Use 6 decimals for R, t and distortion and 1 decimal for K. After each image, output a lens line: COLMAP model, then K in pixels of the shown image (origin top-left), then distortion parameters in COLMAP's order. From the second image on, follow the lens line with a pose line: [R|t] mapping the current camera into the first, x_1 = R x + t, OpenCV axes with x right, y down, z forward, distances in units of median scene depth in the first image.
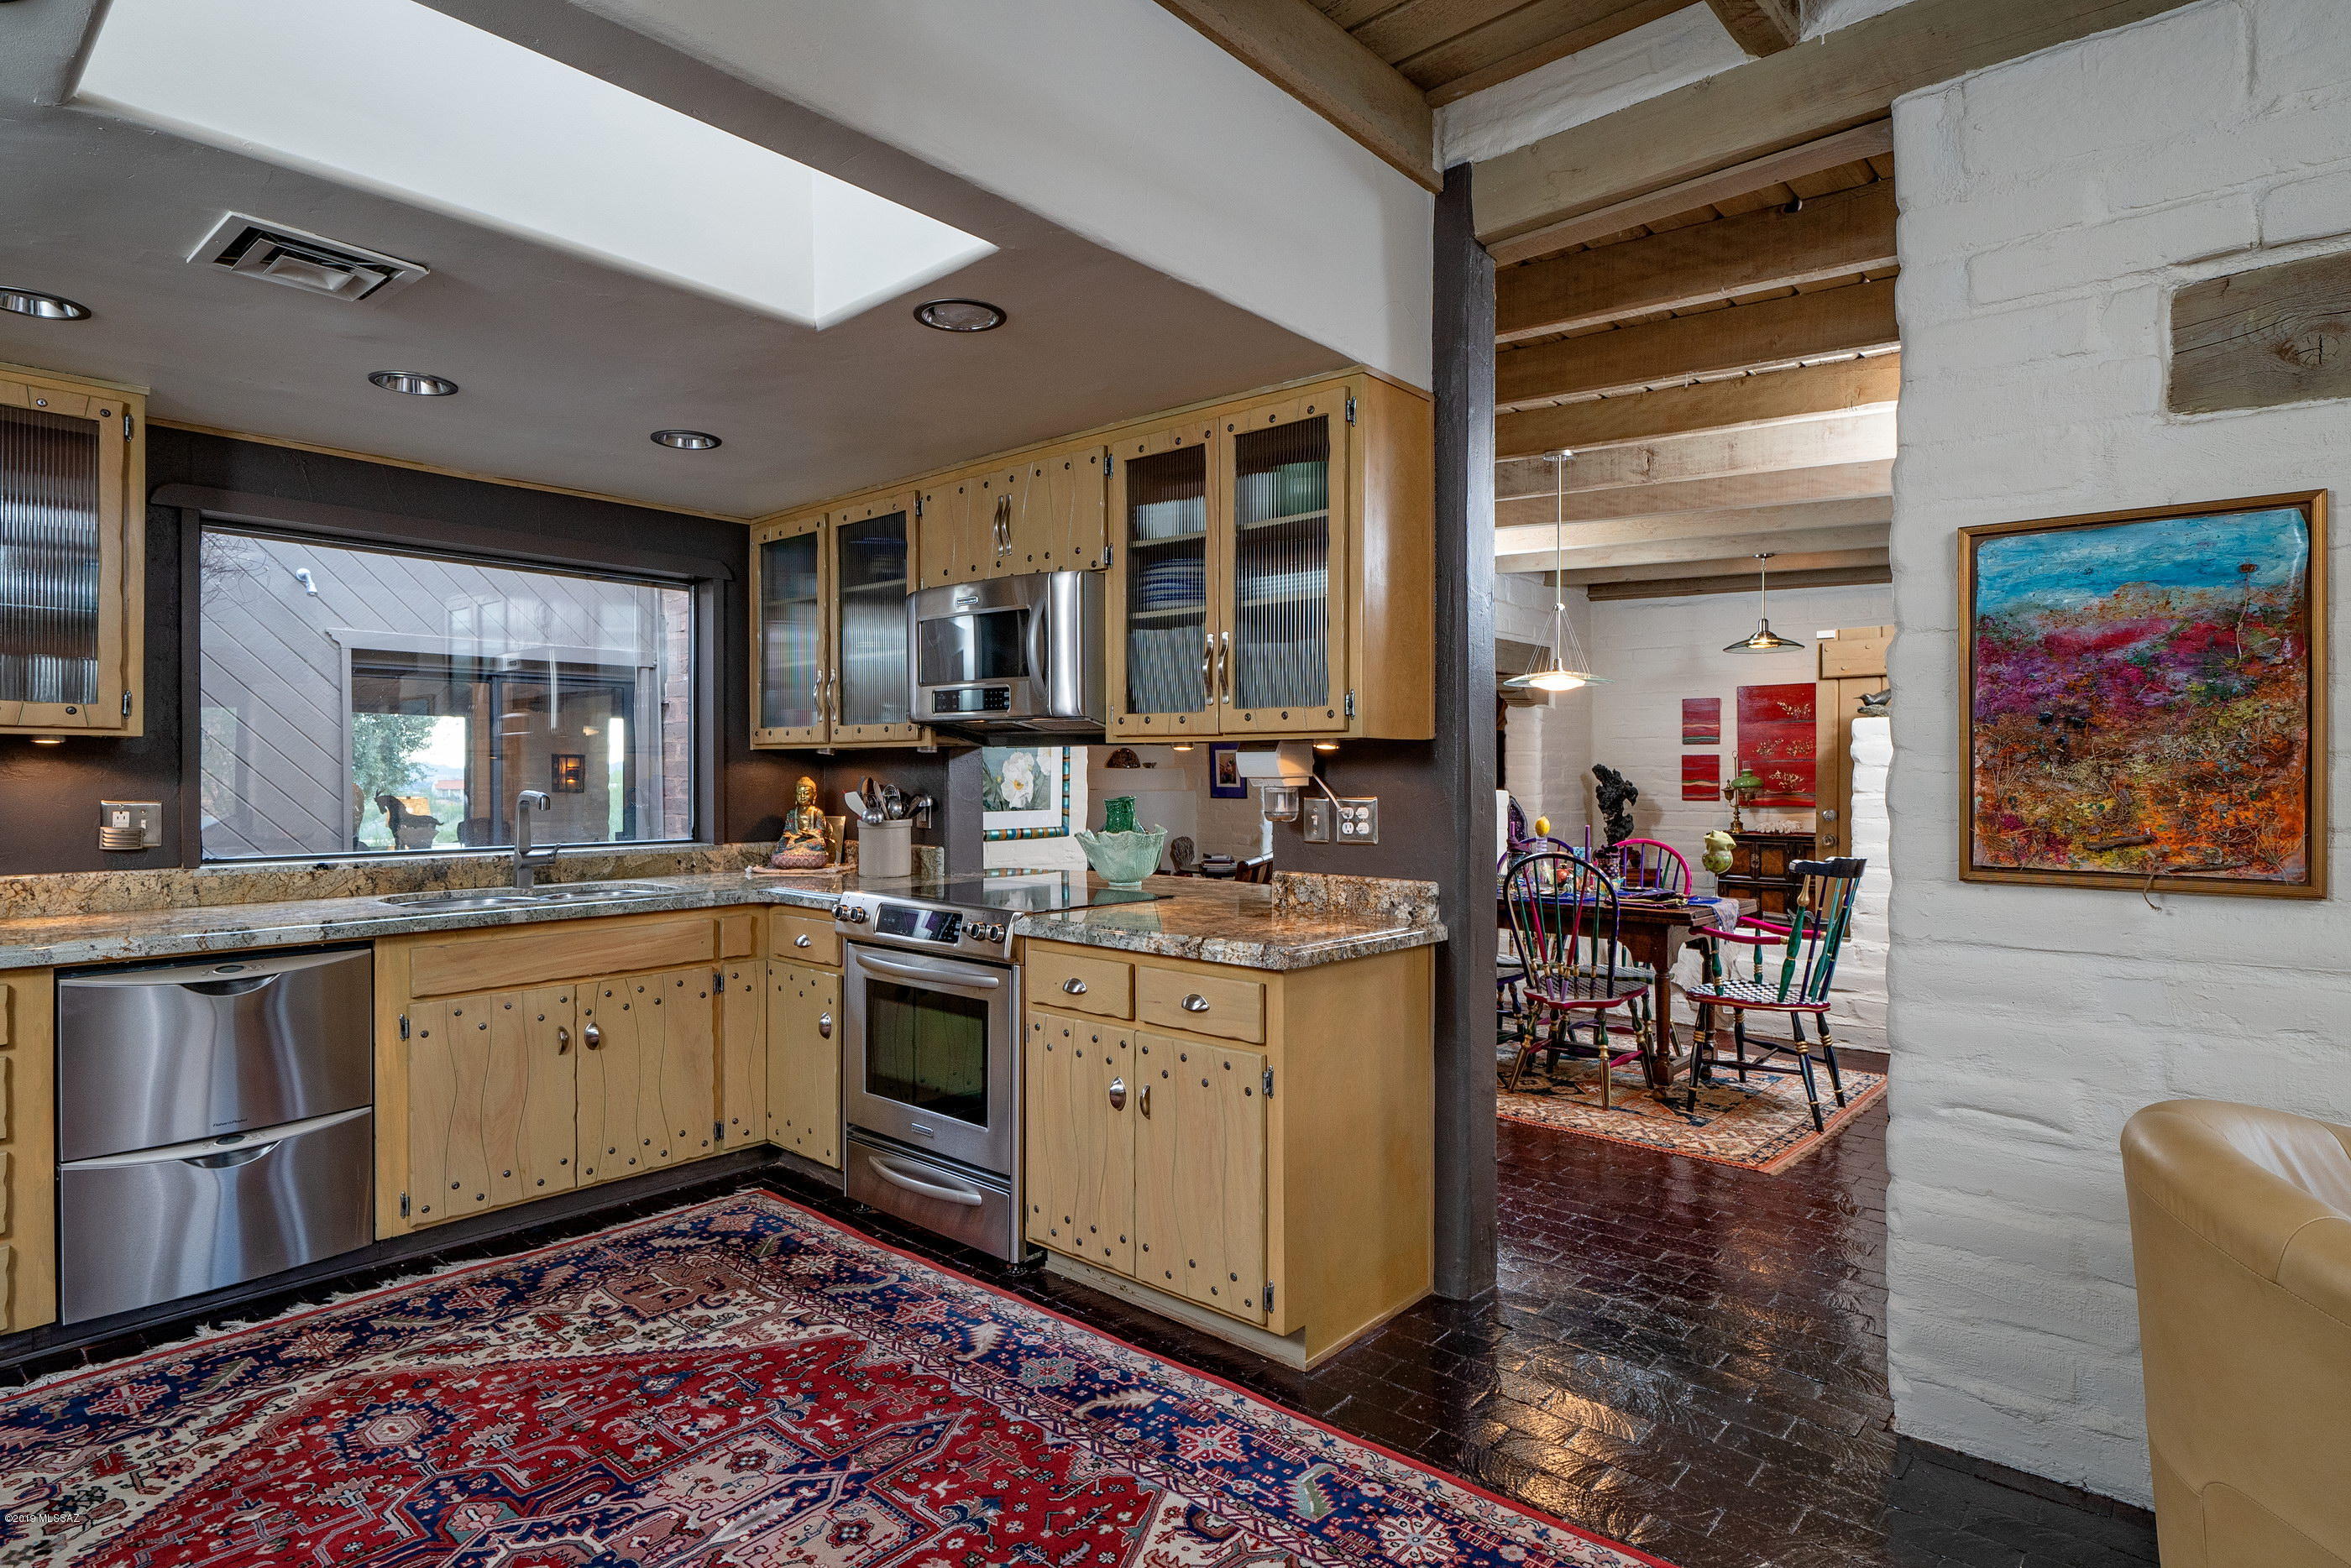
lens RADIAL K [[1232.6, 0, 1175.5], [0, 1232.6, 784.0], [0, 0, 1]] dist [-0.014478, 0.001163]
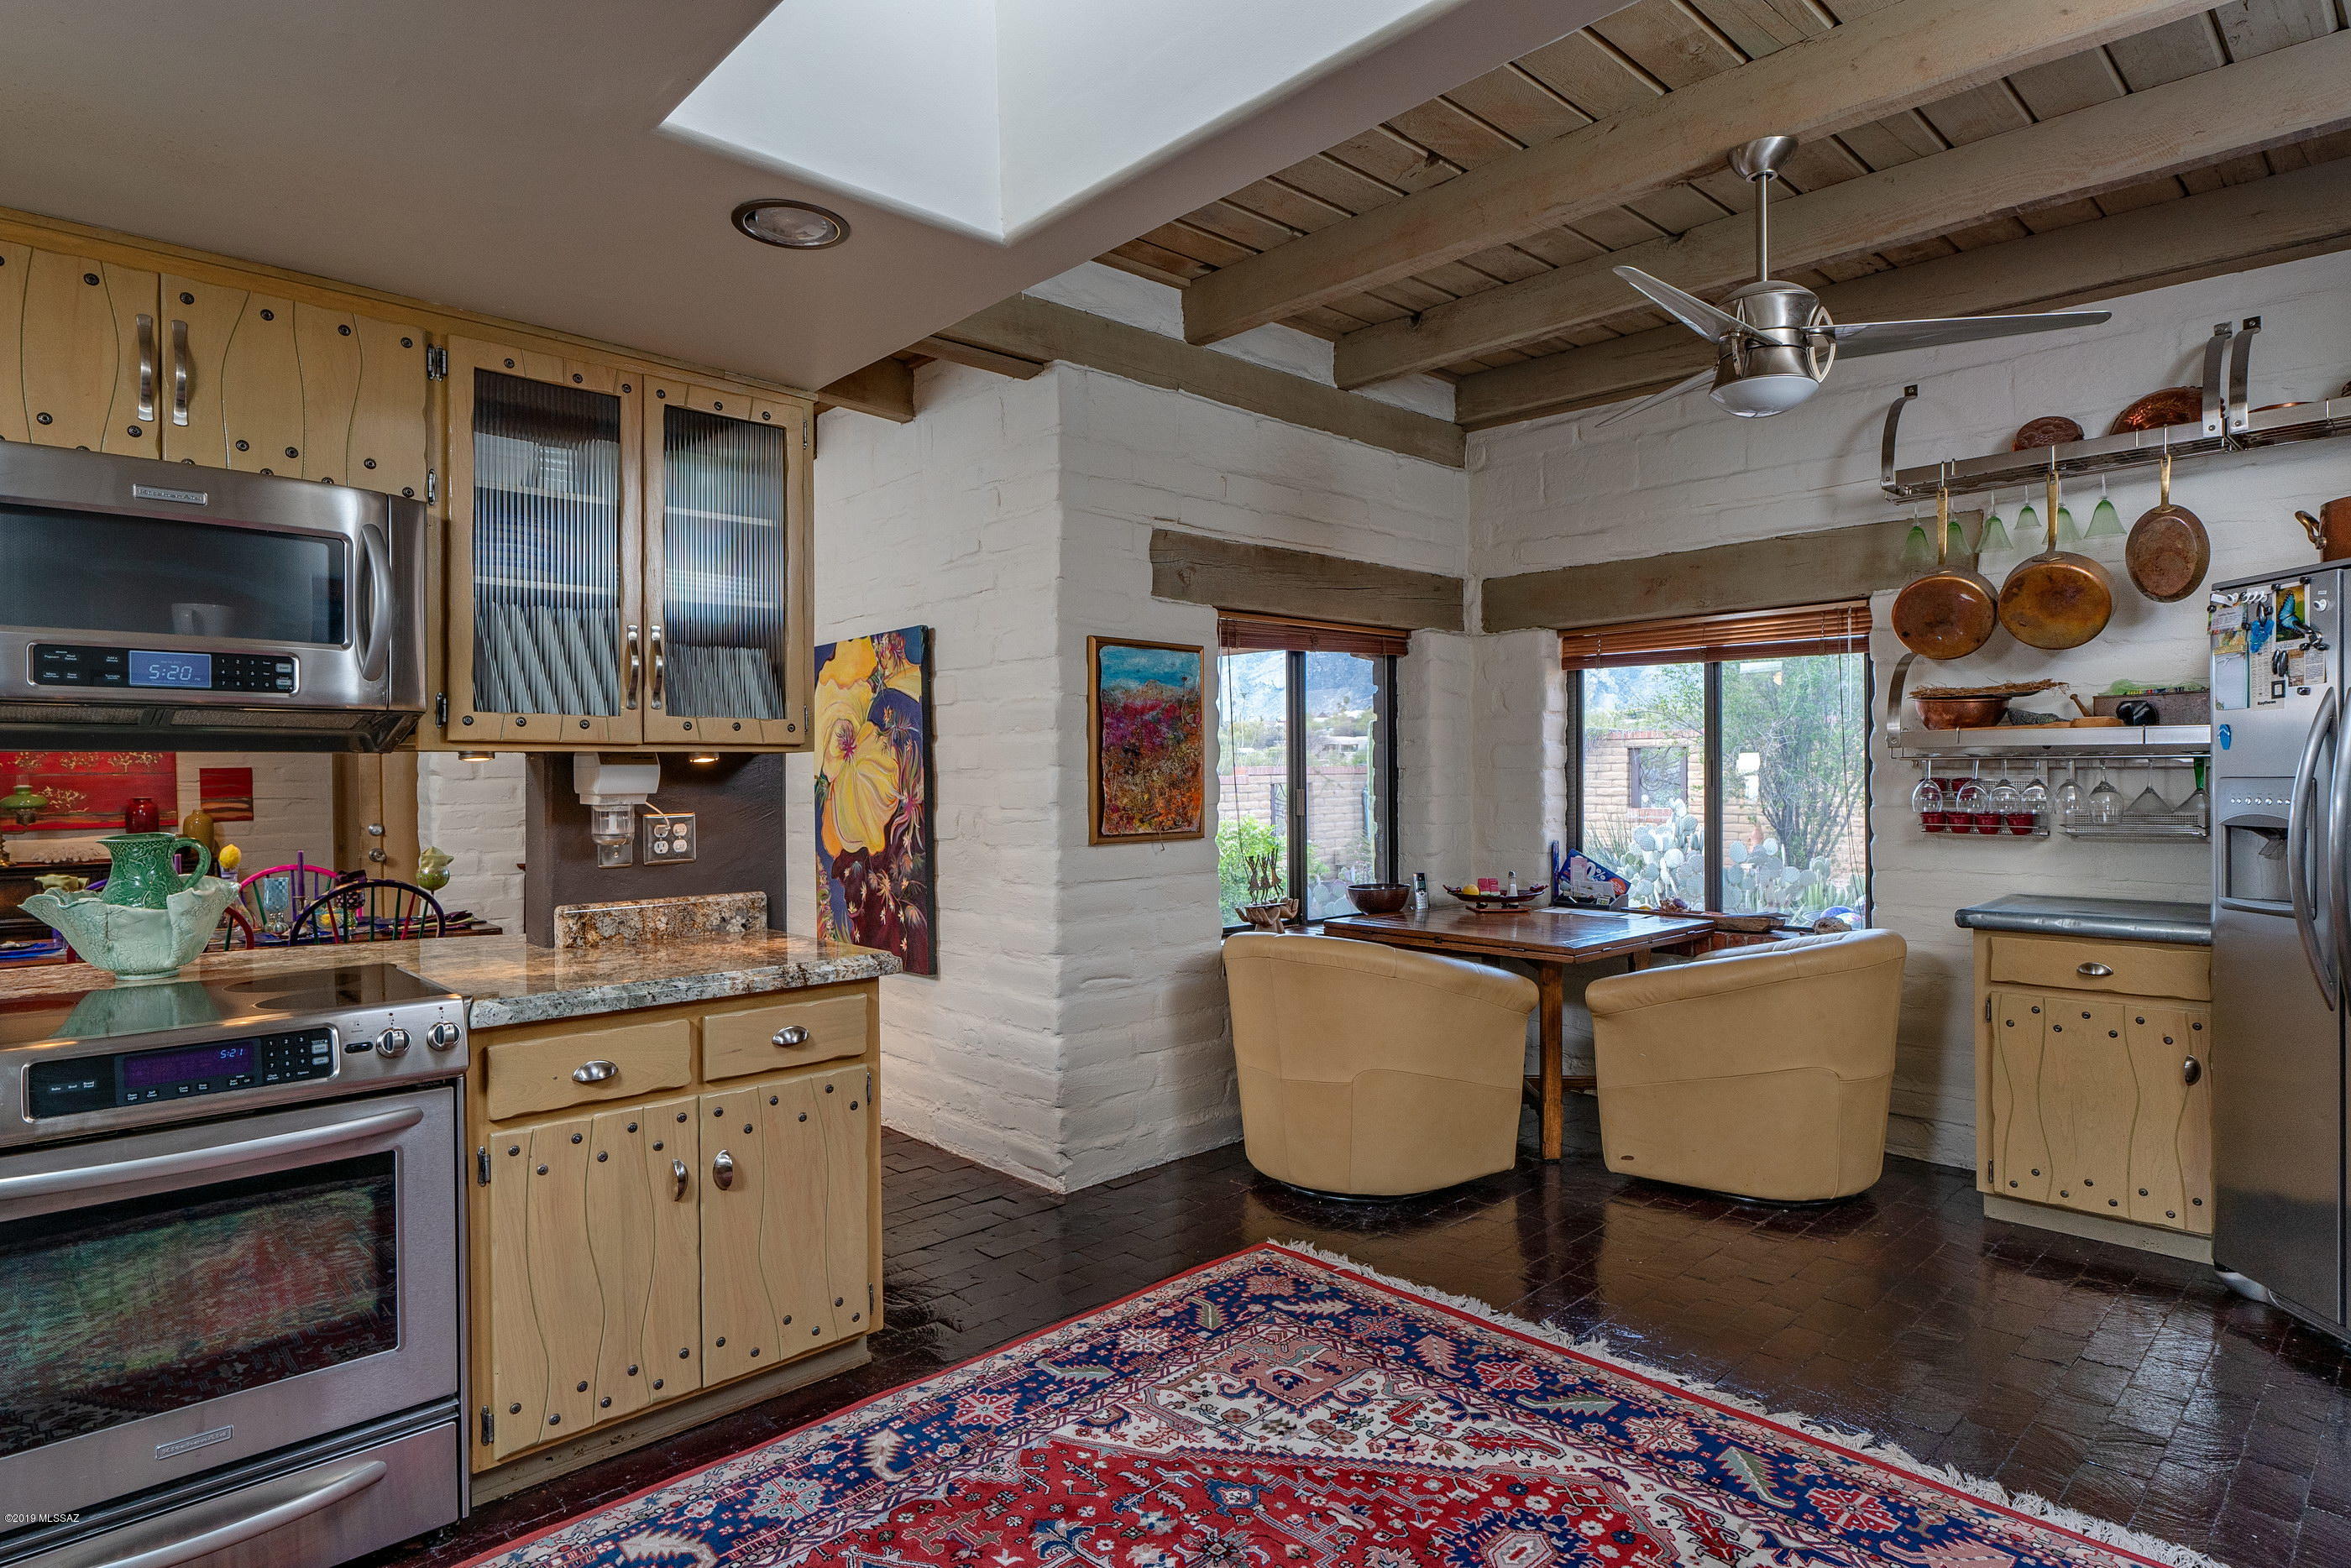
lens RADIAL K [[1232.6, 0, 1175.5], [0, 1232.6, 784.0], [0, 0, 1]] dist [-0.014478, 0.001163]
pose [[0.088518, -0.009786, 0.996027, -0.871891], [0.019411, 0.999779, 0.008098, -0.013611], [-0.995885, 0.018617, 0.088688, 0.620222]]
